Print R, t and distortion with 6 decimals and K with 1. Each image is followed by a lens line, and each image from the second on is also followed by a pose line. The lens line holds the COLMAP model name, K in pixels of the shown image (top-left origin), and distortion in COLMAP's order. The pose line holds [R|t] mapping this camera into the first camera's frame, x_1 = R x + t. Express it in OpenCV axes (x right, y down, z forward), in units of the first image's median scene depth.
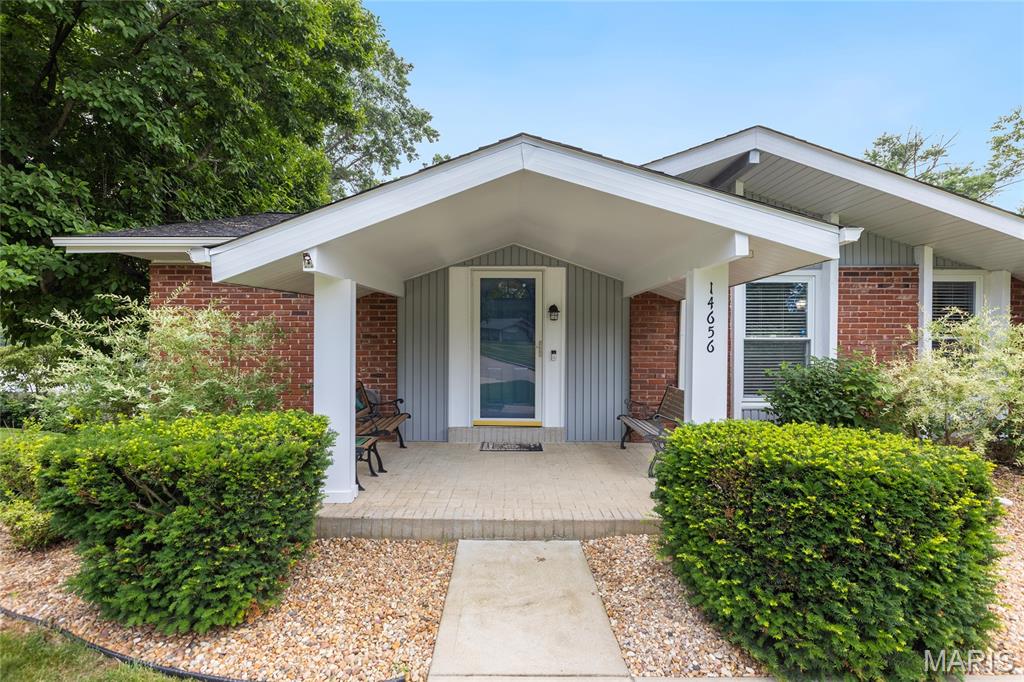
lens RADIAL K [[501.3, 0, 513.2], [0, 501.3, 343.4], [0, 0, 1]] dist [-0.001979, -0.000107]
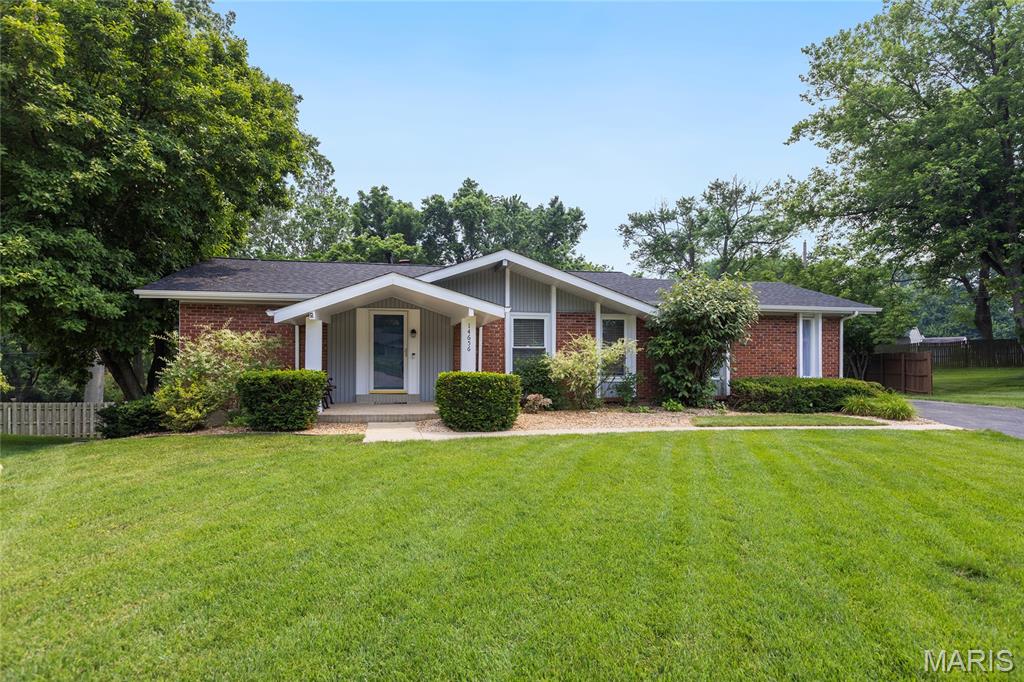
lens RADIAL K [[562.6, 0, 505.7], [0, 562.6, 358.5], [0, 0, 1]] dist [0.001395, -0.000009]
pose [[0.982826, 0.001650, 0.184528, 0.030456], [-0.001266, 0.999997, -0.002202, 0.038340], [-0.184531, 0.001930, 0.982825, -1.160977]]
